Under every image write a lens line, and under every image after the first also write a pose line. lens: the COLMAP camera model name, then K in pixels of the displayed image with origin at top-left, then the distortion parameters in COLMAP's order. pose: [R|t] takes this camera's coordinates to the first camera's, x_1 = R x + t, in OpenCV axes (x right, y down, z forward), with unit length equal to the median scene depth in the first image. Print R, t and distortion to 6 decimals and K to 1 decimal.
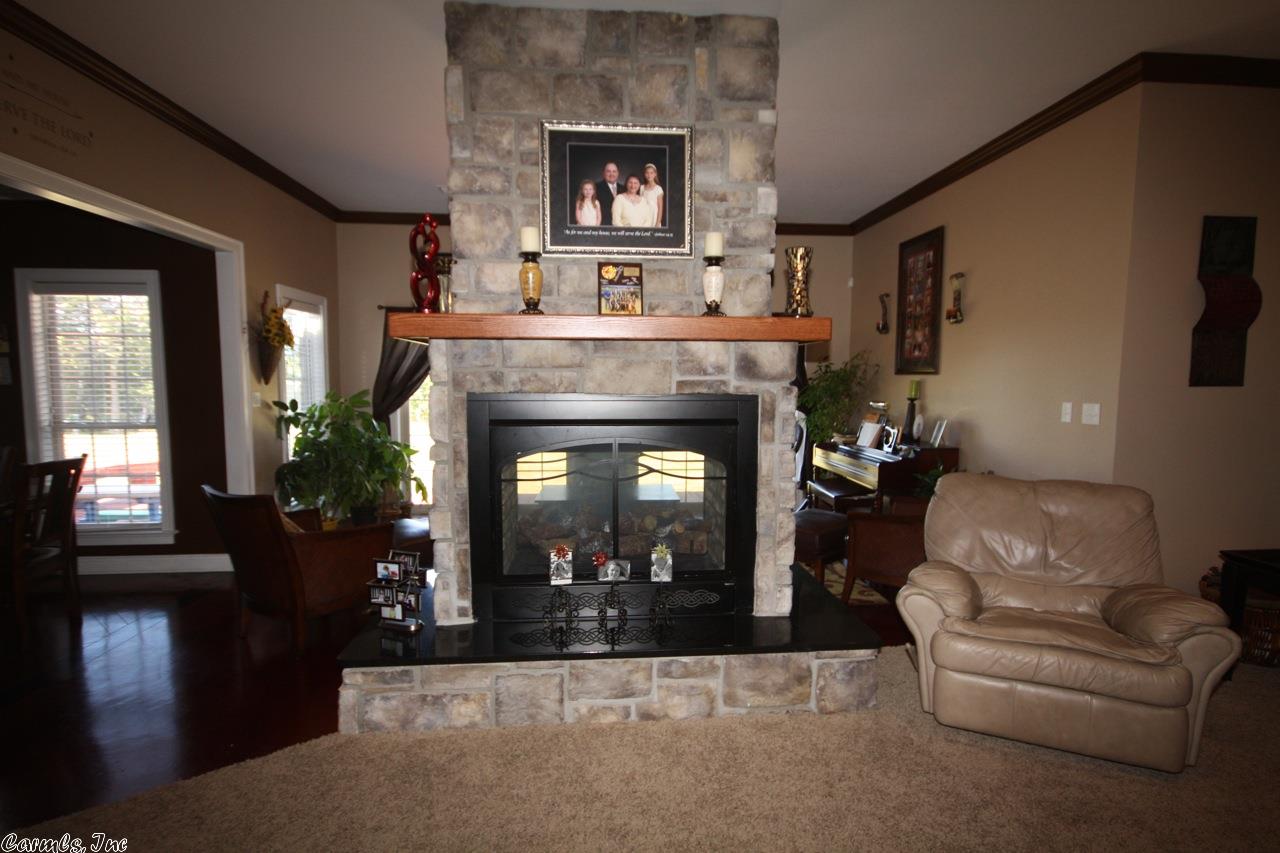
lens RADIAL K [[641.2, 0, 649.1], [0, 641.2, 426.9], [0, 0, 1]] dist [0.010559, 0.000714]
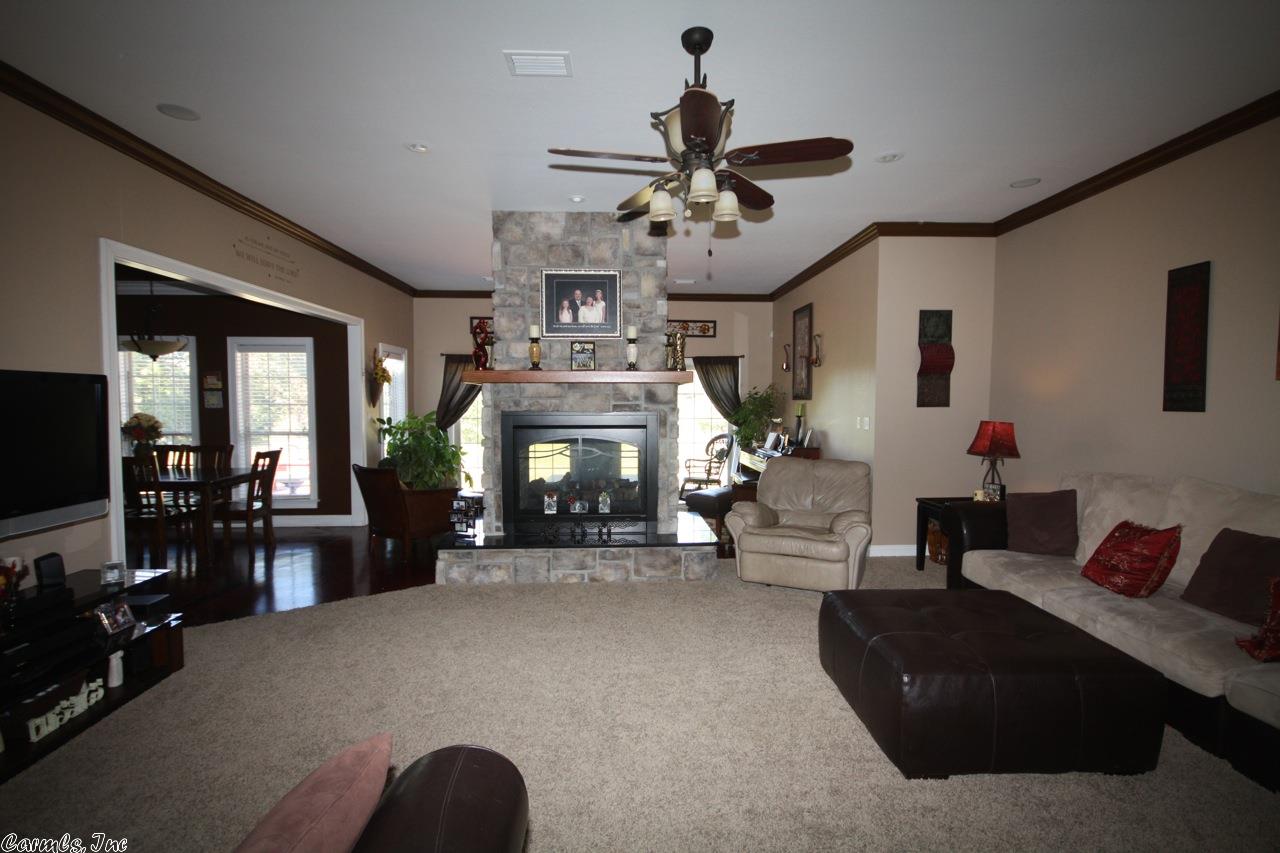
lens RADIAL K [[596.9, 0, 648.4], [0, 596.9, 425.8], [0, 0, 1]] dist [-0.000847, -0.001358]
pose [[0.999529, -0.001727, -0.030648, 0.200619], [0.000620, 0.999349, -0.036084, 0.052708], [0.030691, 0.036048, 0.998879, -0.730771]]
